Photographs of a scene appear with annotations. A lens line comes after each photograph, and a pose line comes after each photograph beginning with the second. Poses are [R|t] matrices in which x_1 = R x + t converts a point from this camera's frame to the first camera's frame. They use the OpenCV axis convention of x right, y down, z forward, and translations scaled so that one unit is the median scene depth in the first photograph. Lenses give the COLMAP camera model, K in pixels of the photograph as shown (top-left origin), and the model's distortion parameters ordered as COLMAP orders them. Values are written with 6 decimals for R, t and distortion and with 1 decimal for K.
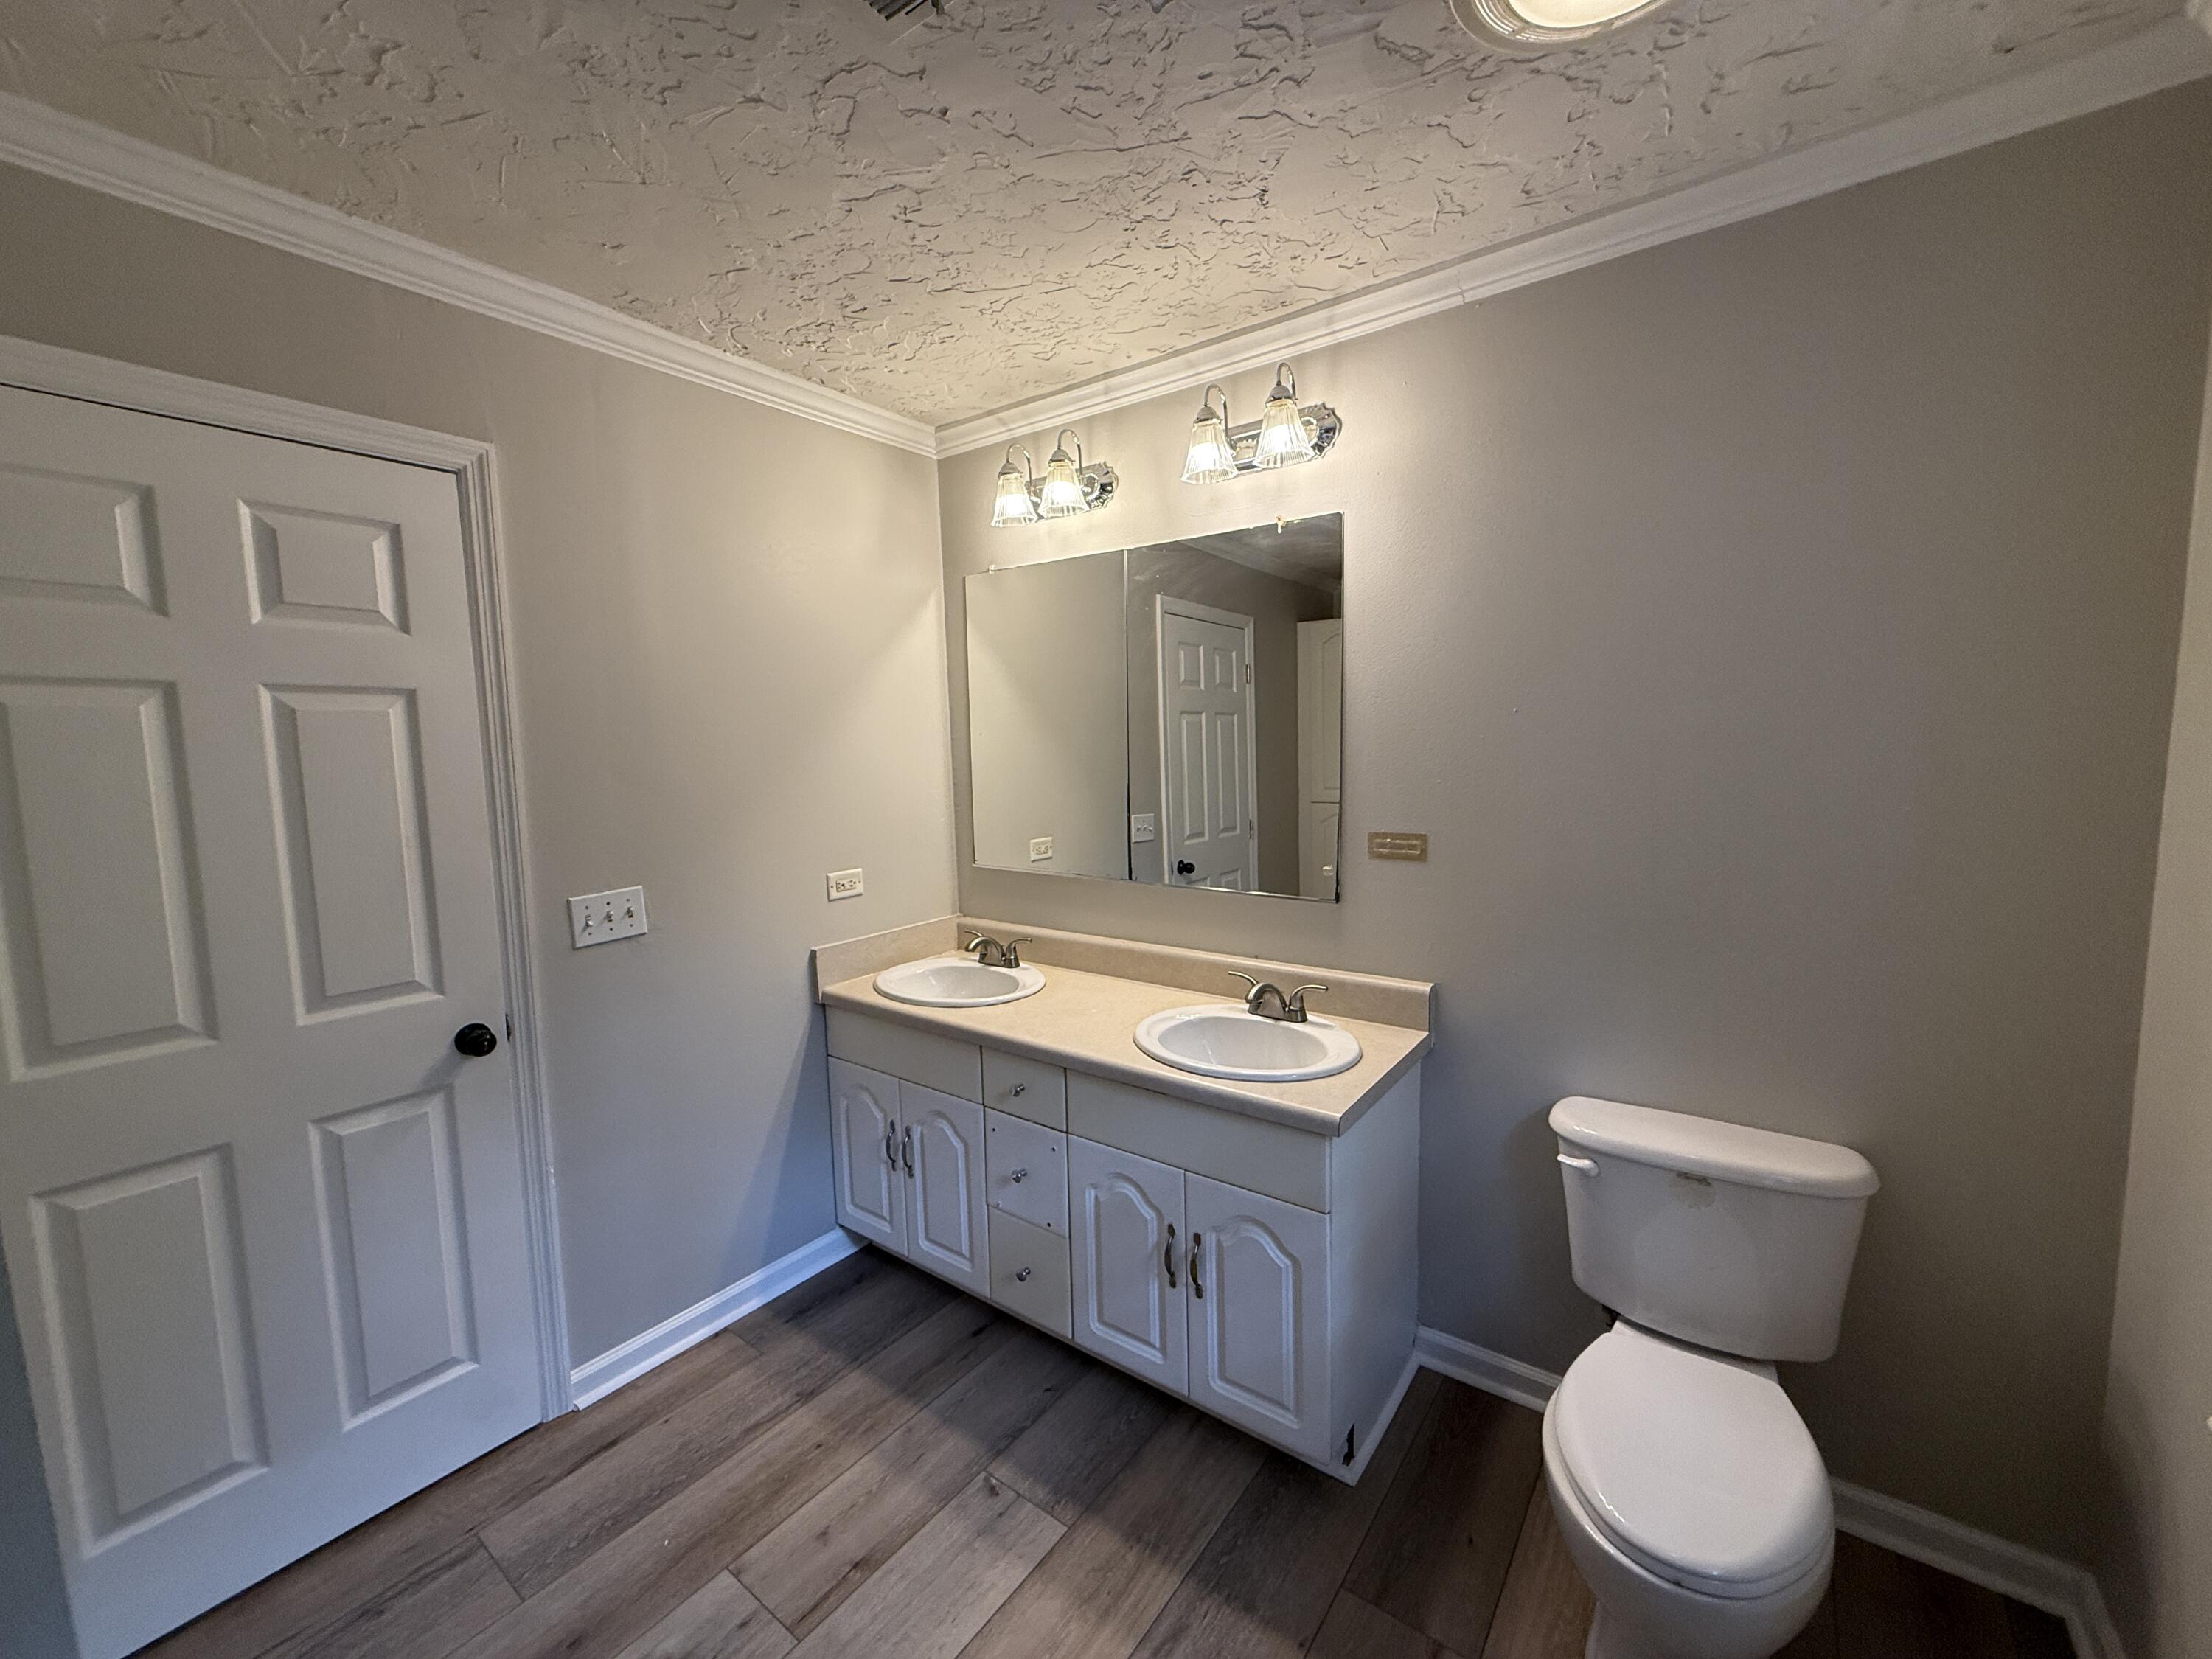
lens RADIAL K [[877.8, 0, 1095.8], [0, 877.8, 828.4], [0, 0, 1]] dist [-0.001152, -0.000181]
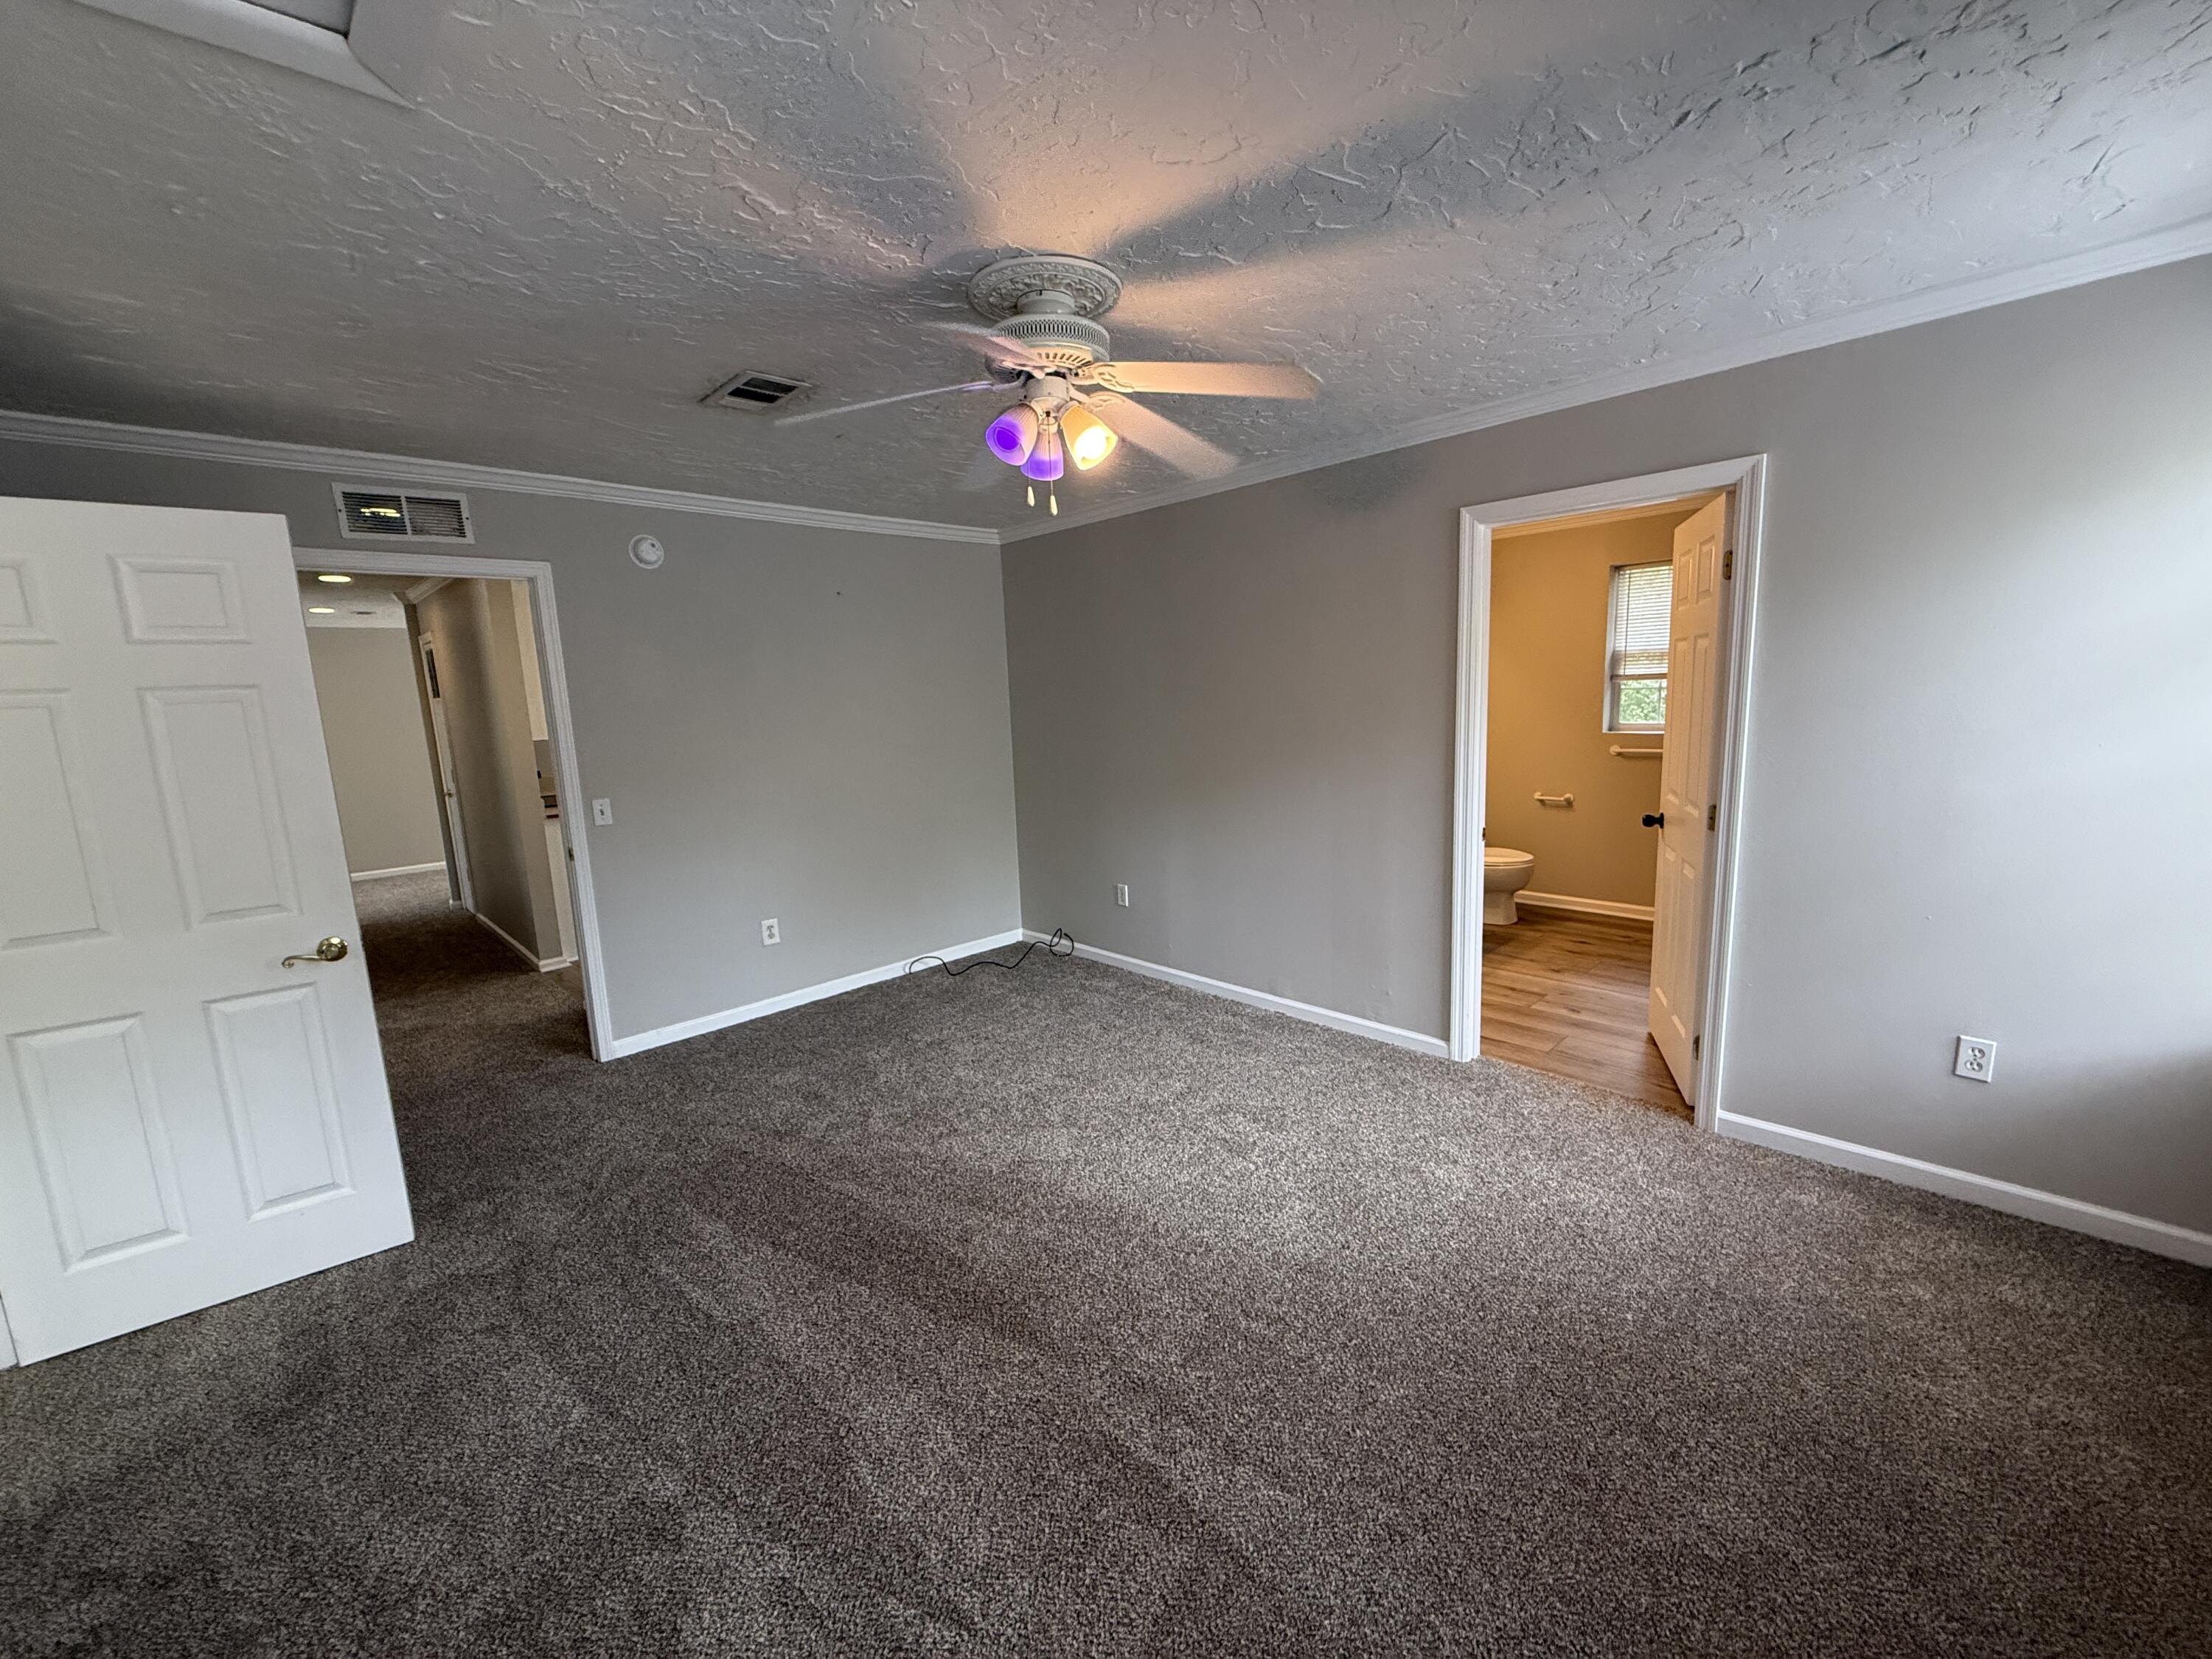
lens RADIAL K [[877.8, 0, 1095.8], [0, 877.8, 828.4], [0, 0, 1]] dist [-0.001152, -0.000181]
pose [[0.165585, -0.129853, 0.977609, -2.686521], [0.130982, 0.985407, 0.108703, -0.082244], [-0.977459, 0.110049, 0.180177, 1.518133]]
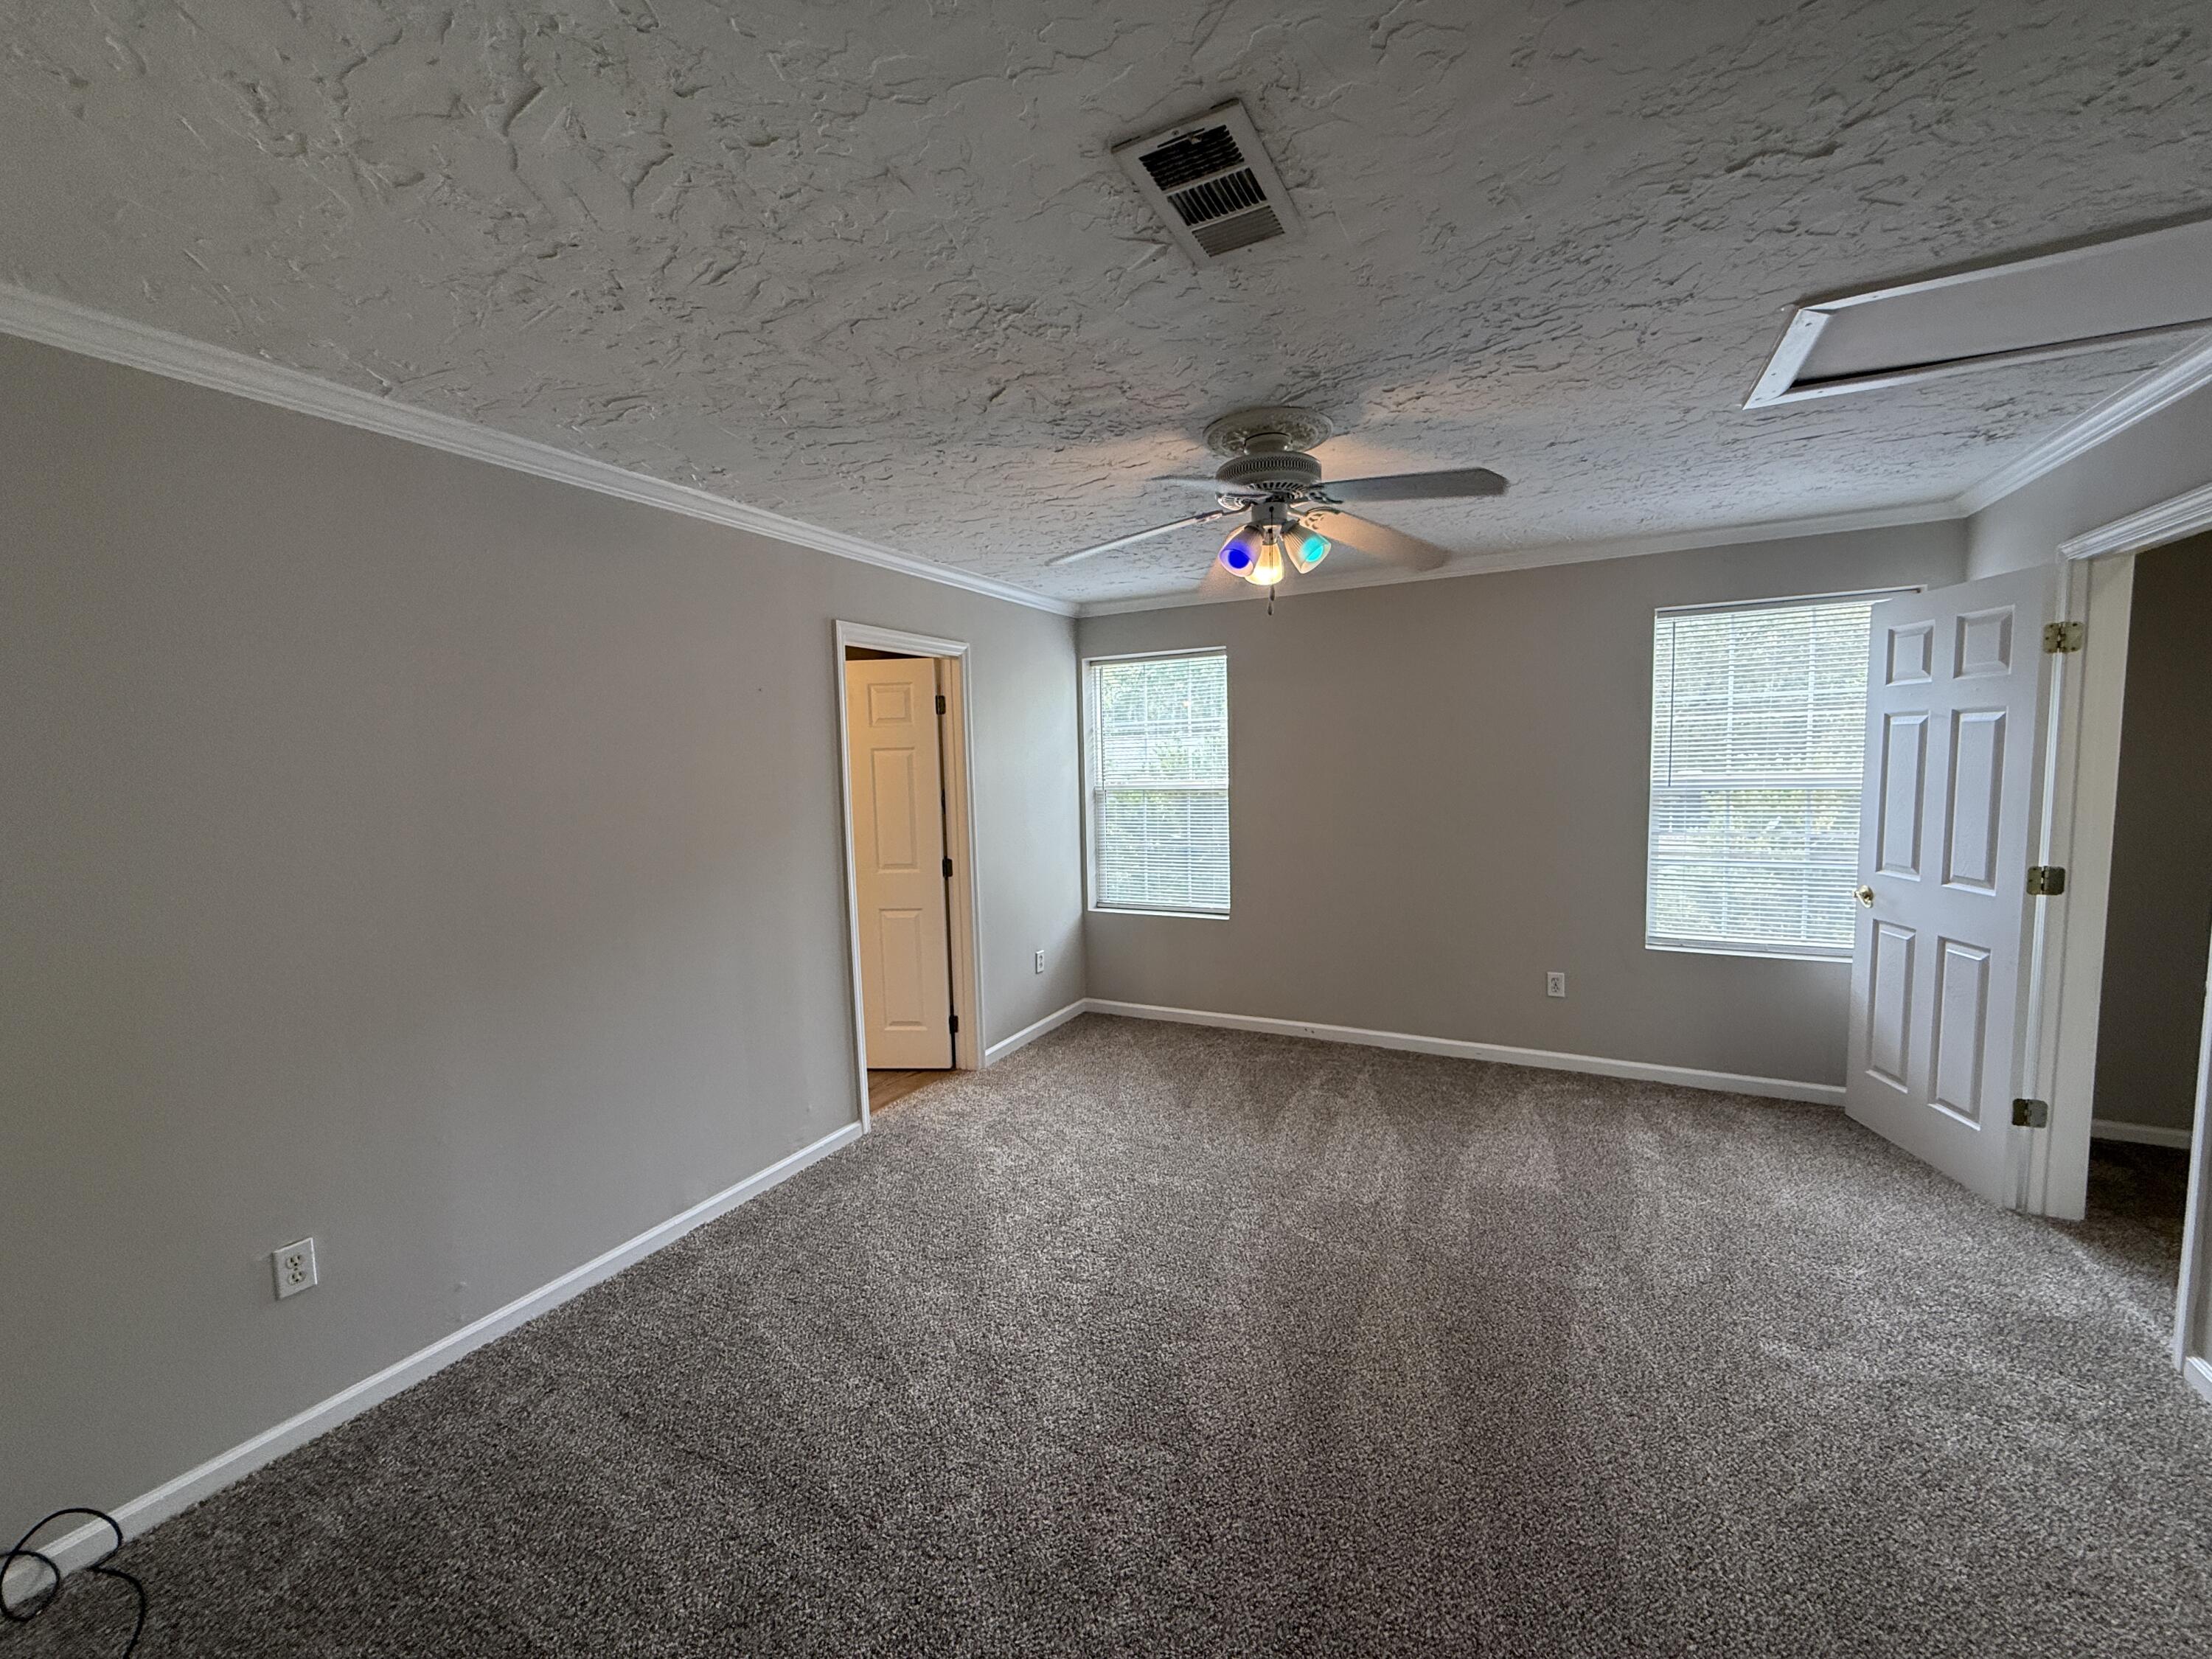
lens RADIAL K [[877.8, 0, 1095.8], [0, 877.8, 828.4], [0, 0, 1]] dist [-0.001152, -0.000181]
pose [[-0.985519, 0.065247, -0.156508, -0.986412], [0.037517, 0.984032, 0.173995, -0.290078], [0.165362, 0.165603, -0.972230, 3.090183]]
